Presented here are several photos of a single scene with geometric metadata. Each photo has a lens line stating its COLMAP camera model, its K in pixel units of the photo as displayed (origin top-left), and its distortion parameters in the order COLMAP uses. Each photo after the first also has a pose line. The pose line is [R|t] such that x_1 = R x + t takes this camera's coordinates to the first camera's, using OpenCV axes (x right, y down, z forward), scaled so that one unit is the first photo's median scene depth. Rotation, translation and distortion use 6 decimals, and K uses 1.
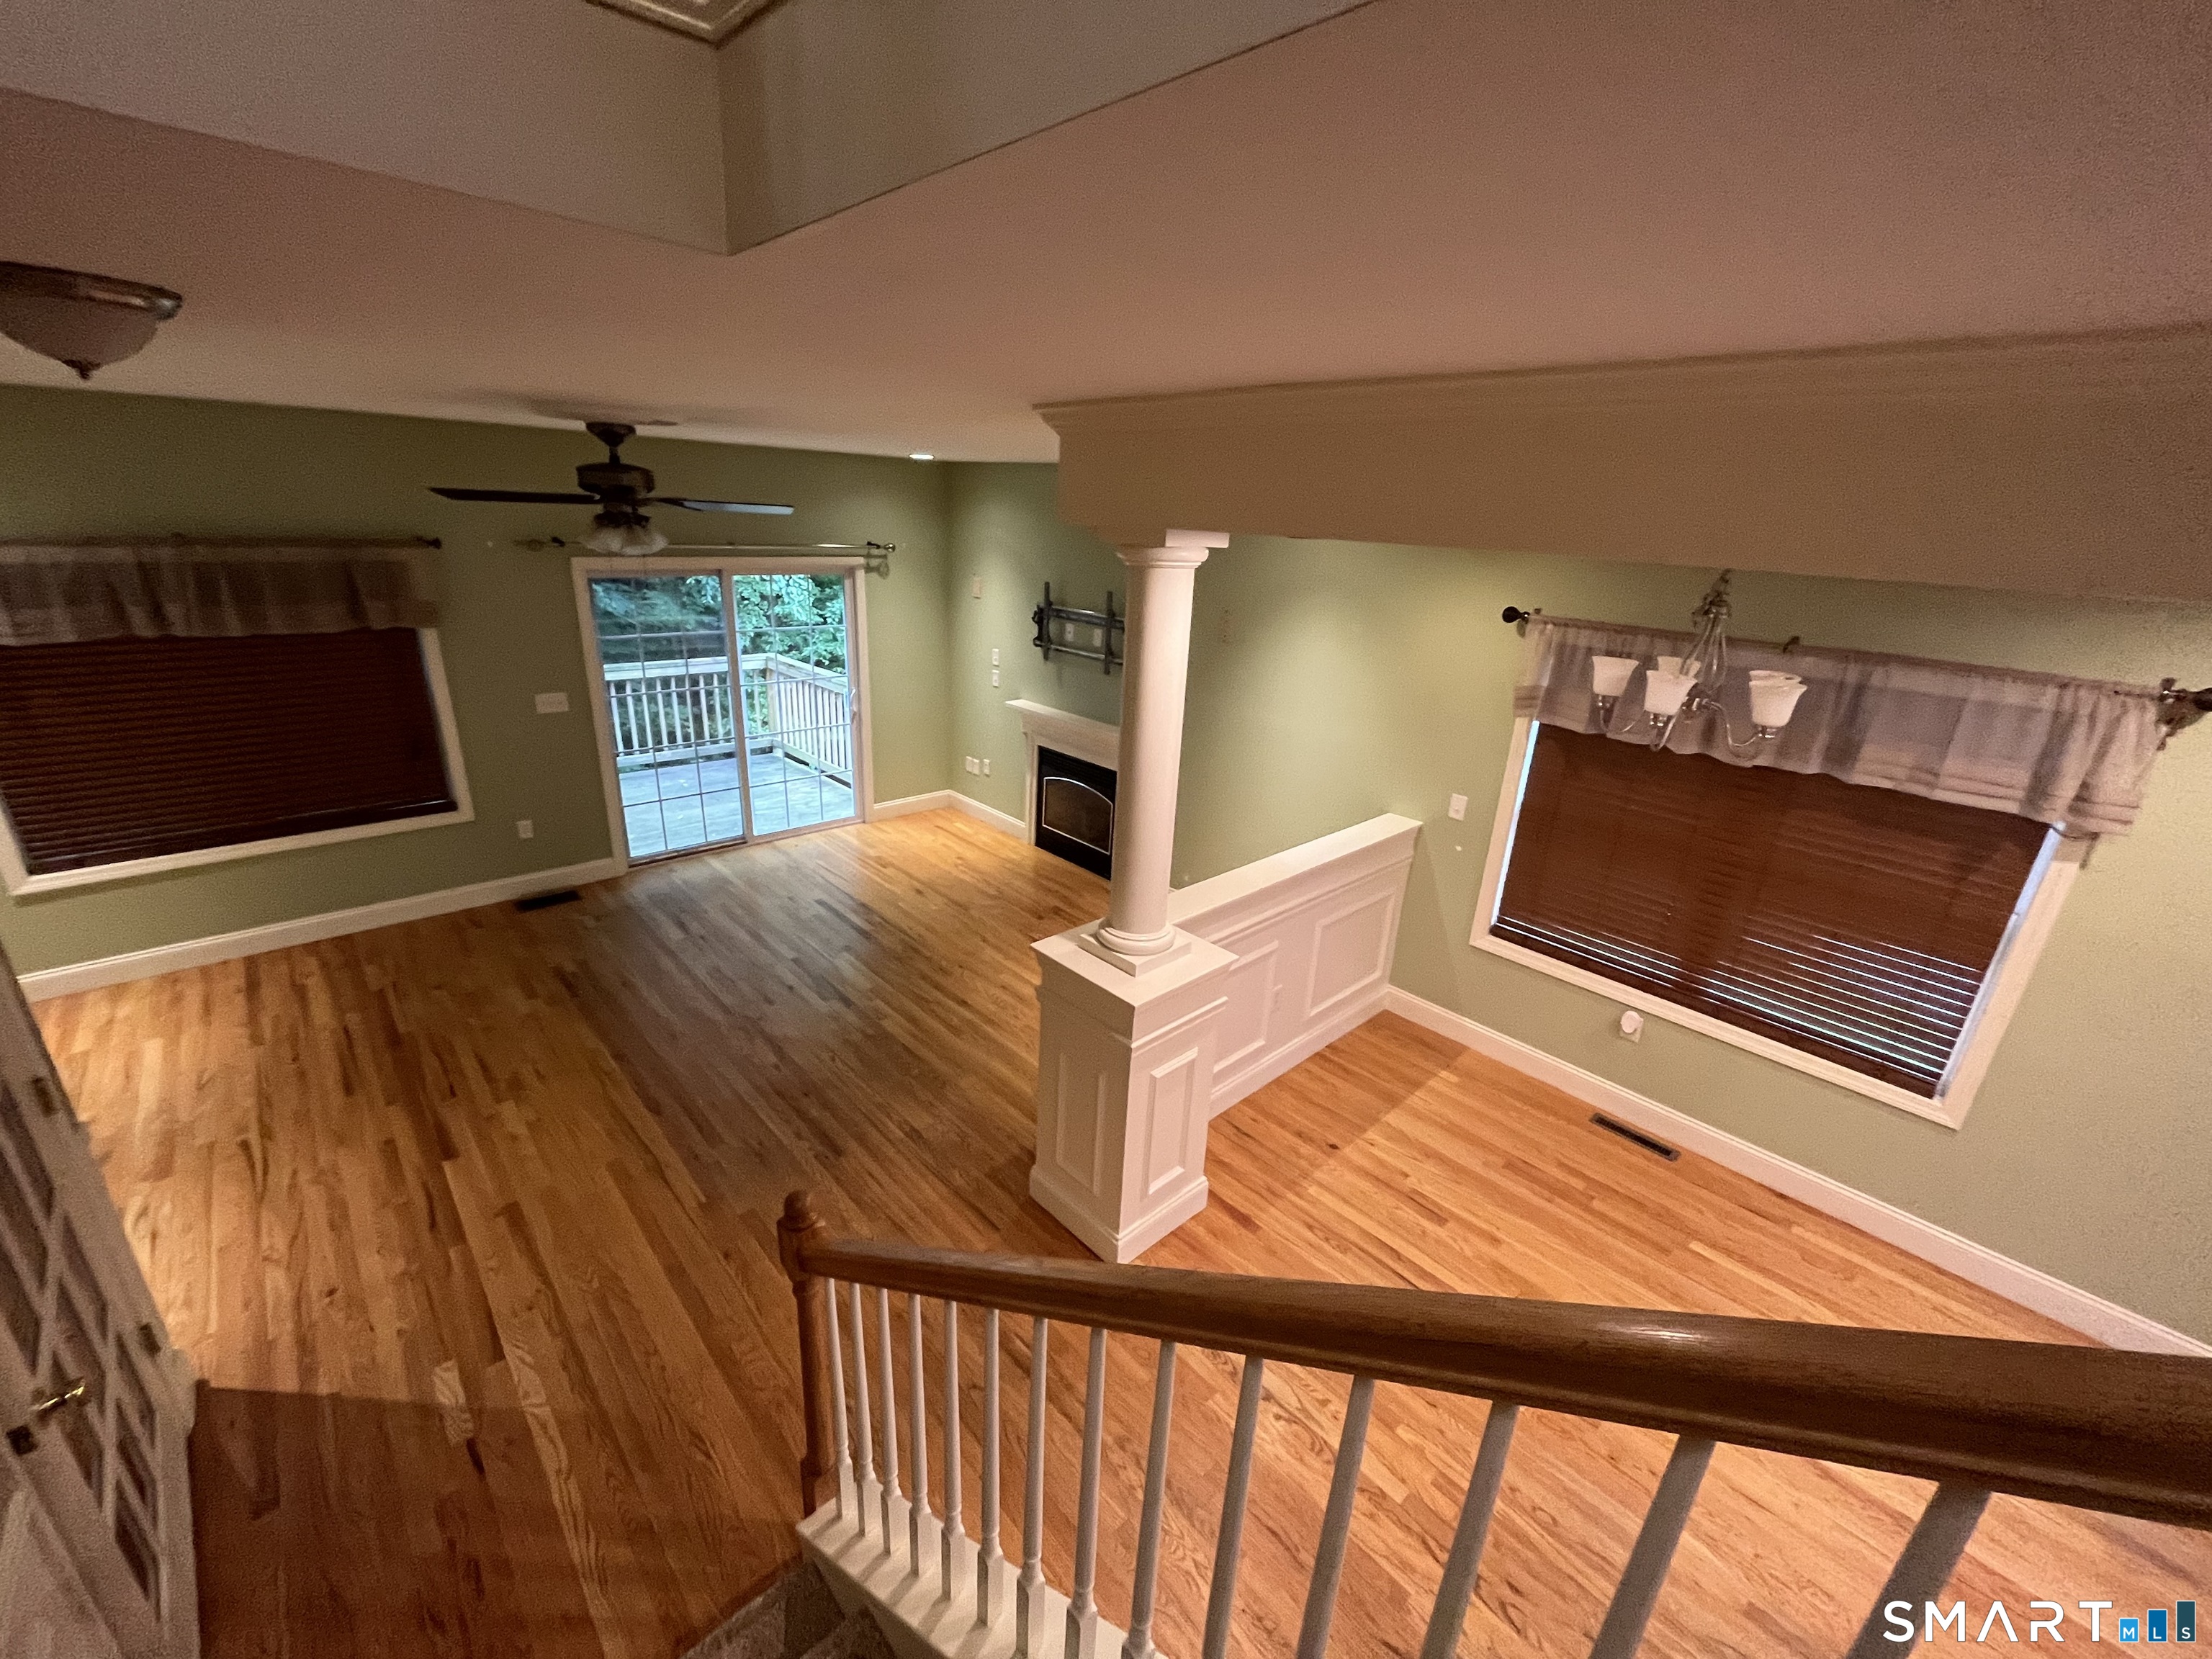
lens RADIAL K [[888.4, 0, 1102.3], [0, 888.4, 833.3], [0, 0, 1]] dist [-0.001067, -0.001018]
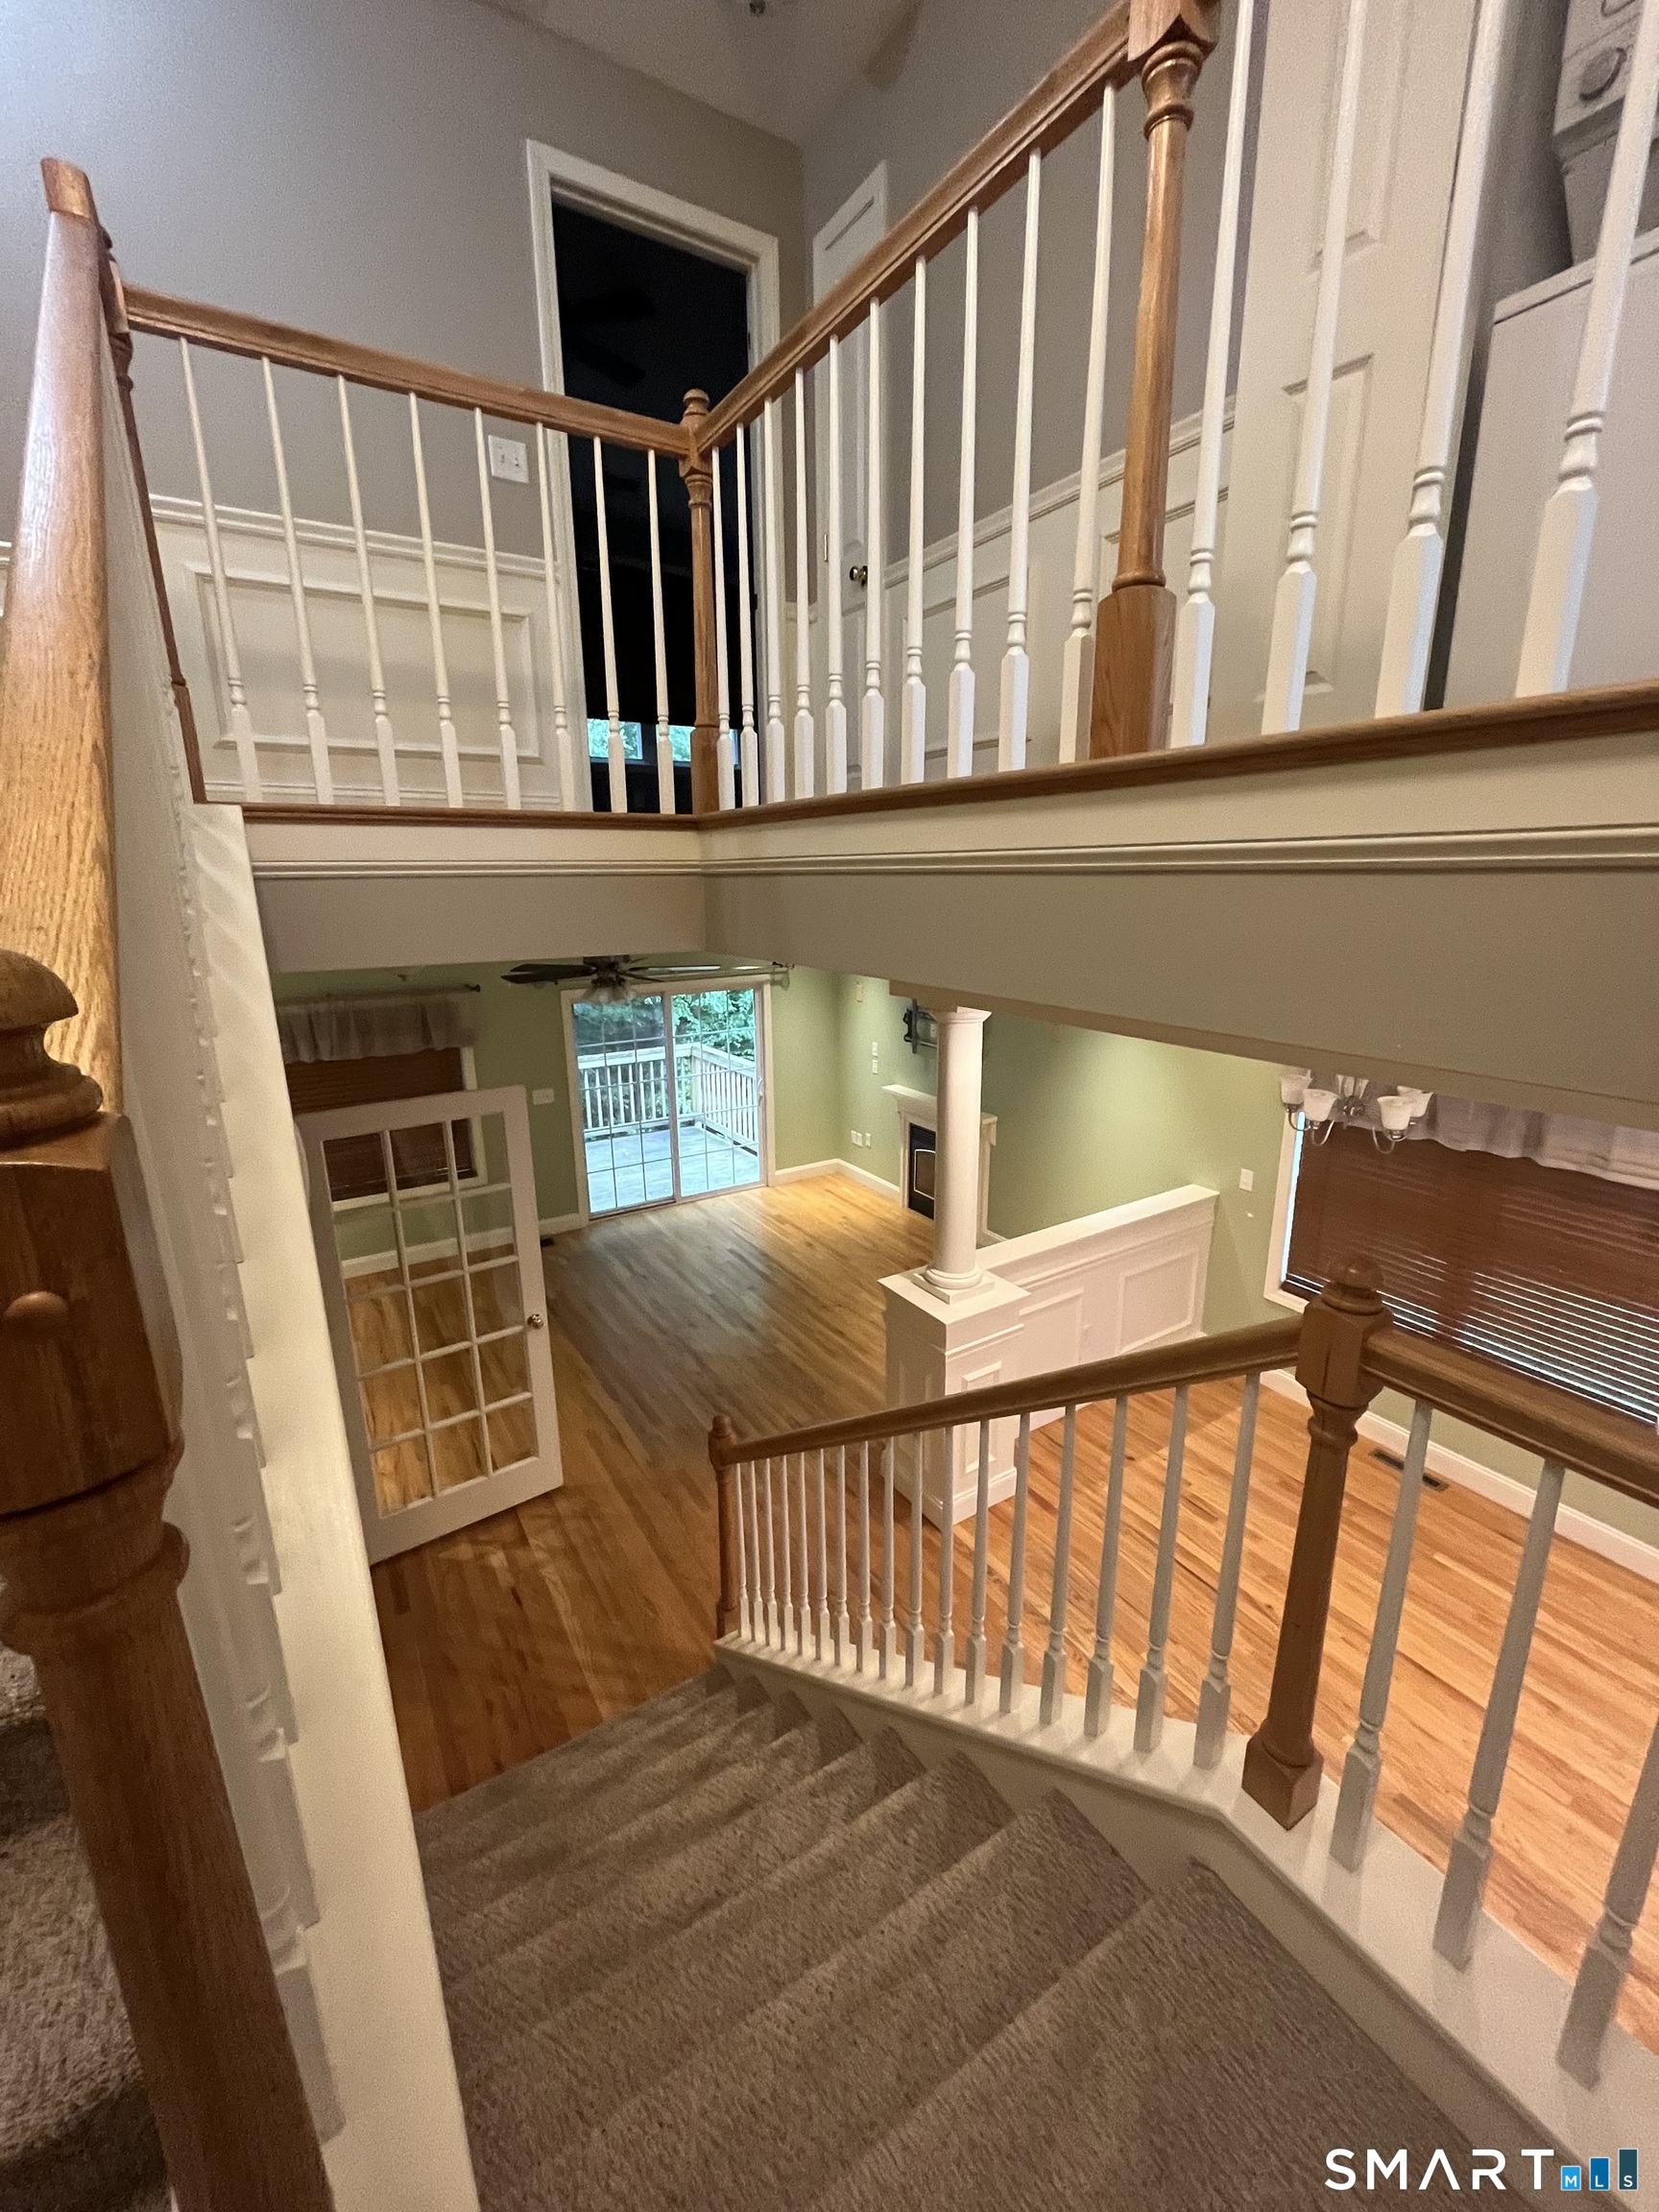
lens RADIAL K [[888.4, 0, 829.5], [0, 888.4, 1106.0], [0, 0, 1]] dist [-0.001067, -0.001018]
pose [[0.980875, -0.009788, -0.194391, 0.070933], [-0.009191, 0.995291, -0.096491, -0.007078], [0.194420, 0.096432, 0.976167, -0.240999]]
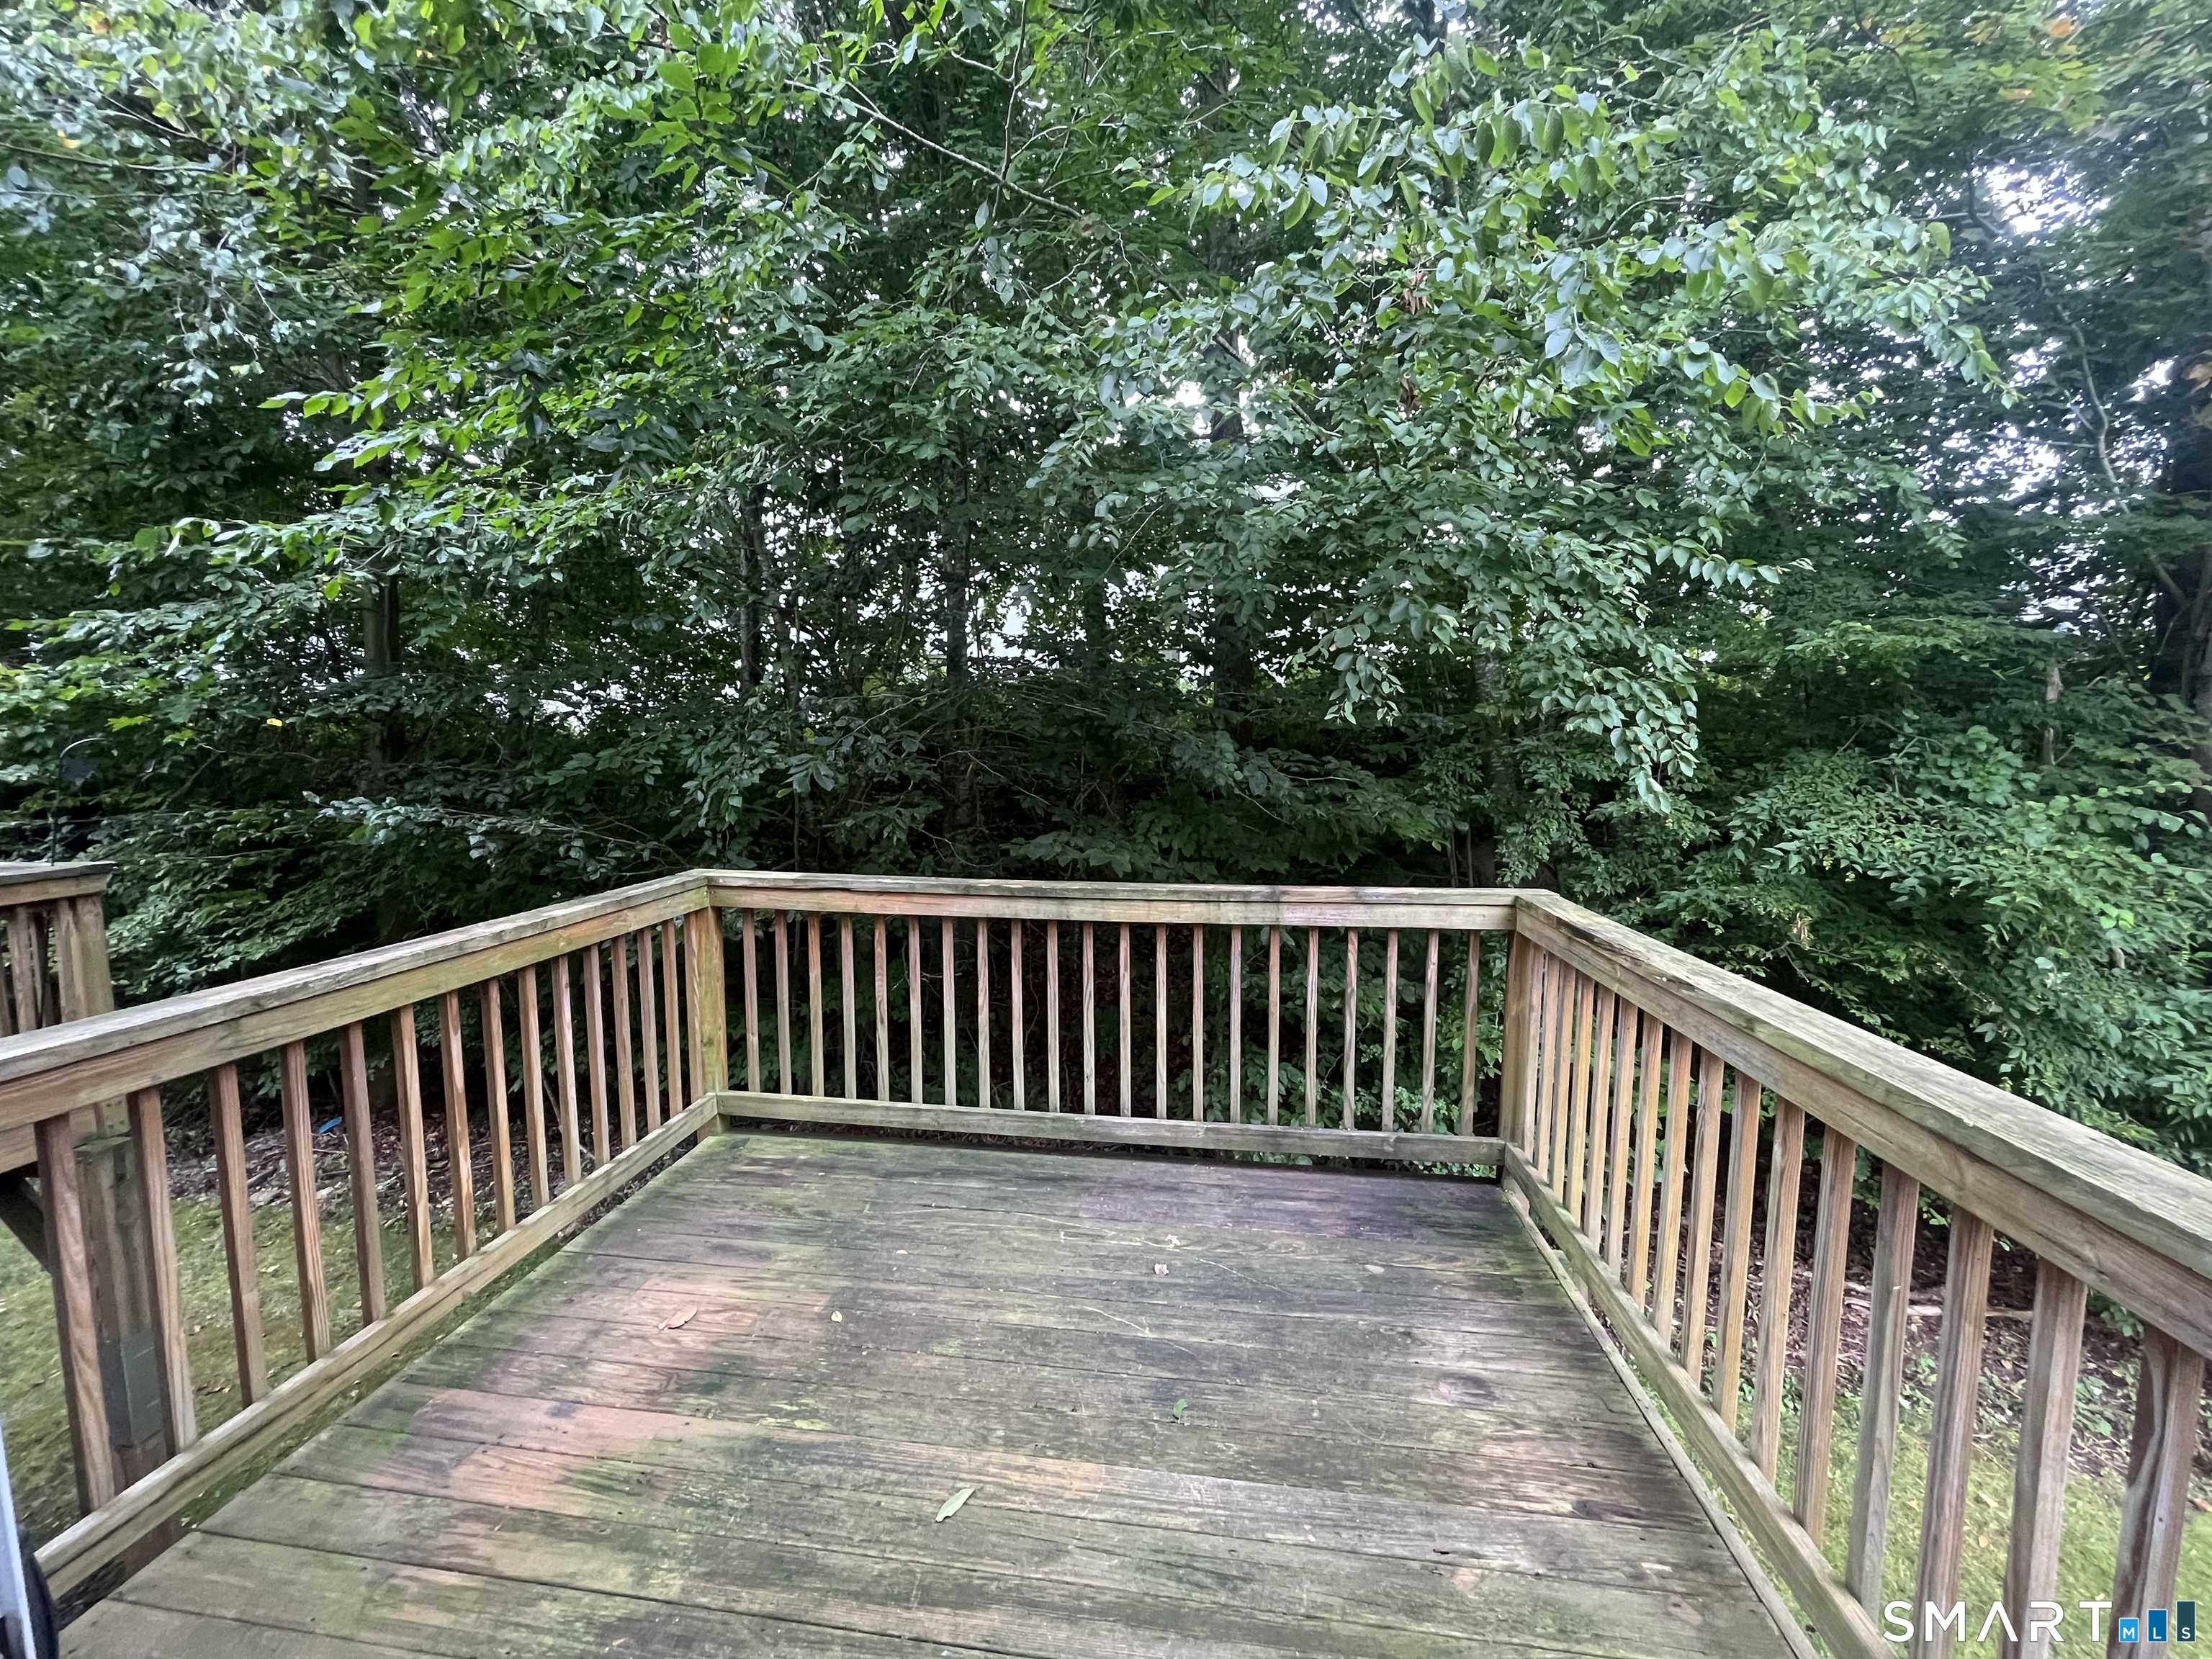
lens RADIAL K [[890.7, 0, 1098.8], [0, 890.7, 834.5], [0, 0, 1]] dist [-0.001427, -0.000614]
pose [[0.621171, 0.024925, -0.783279, -0.430313], [-0.235899, 0.959083, -0.156558, -0.265761], [0.747327, 0.282024, 0.601635, 1.353492]]
